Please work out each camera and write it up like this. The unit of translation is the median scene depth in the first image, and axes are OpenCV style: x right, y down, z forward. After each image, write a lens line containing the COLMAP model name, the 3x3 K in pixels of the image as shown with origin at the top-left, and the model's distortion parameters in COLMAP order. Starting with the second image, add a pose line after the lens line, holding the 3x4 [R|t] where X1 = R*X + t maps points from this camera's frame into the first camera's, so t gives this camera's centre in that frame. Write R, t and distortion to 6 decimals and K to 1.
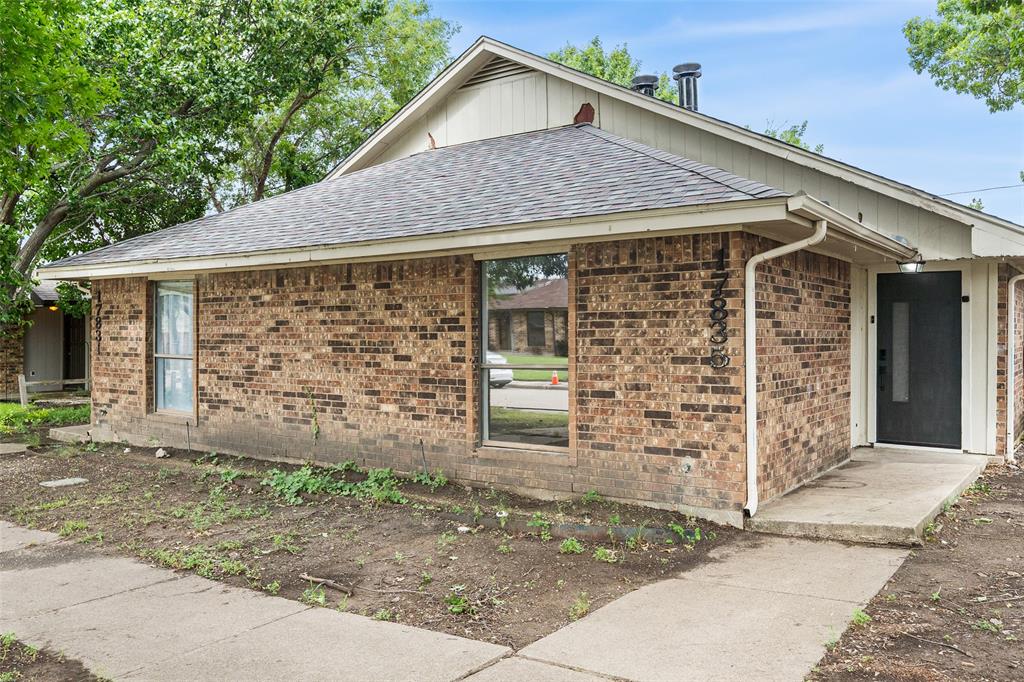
lens RADIAL K [[827.9, 0, 511.5], [0, 827.9, 335.1], [0, 0, 1]] dist [0.001127, -0.004922]
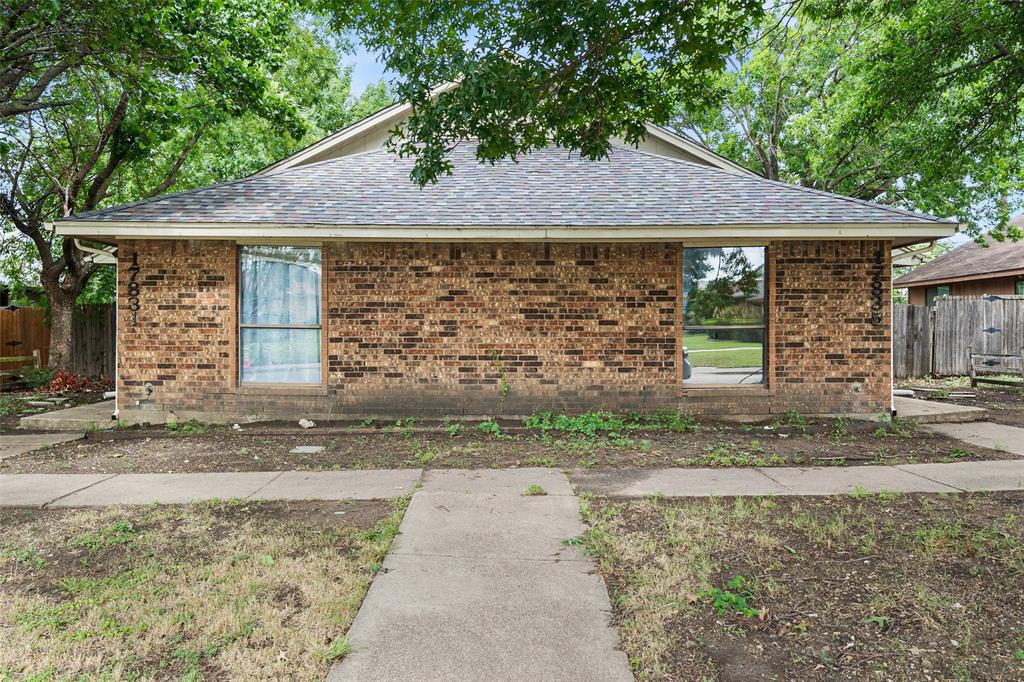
lens RADIAL K [[827.9, 0, 510.4], [0, 827.9, 346.2], [0, 0, 1]] dist [0.001127, -0.004922]
pose [[0.813234, -0.007667, 0.581886, -1.014052], [-0.001753, 0.999876, 0.015625, 0.045804], [-0.581934, -0.013726, 0.813120, 0.088319]]
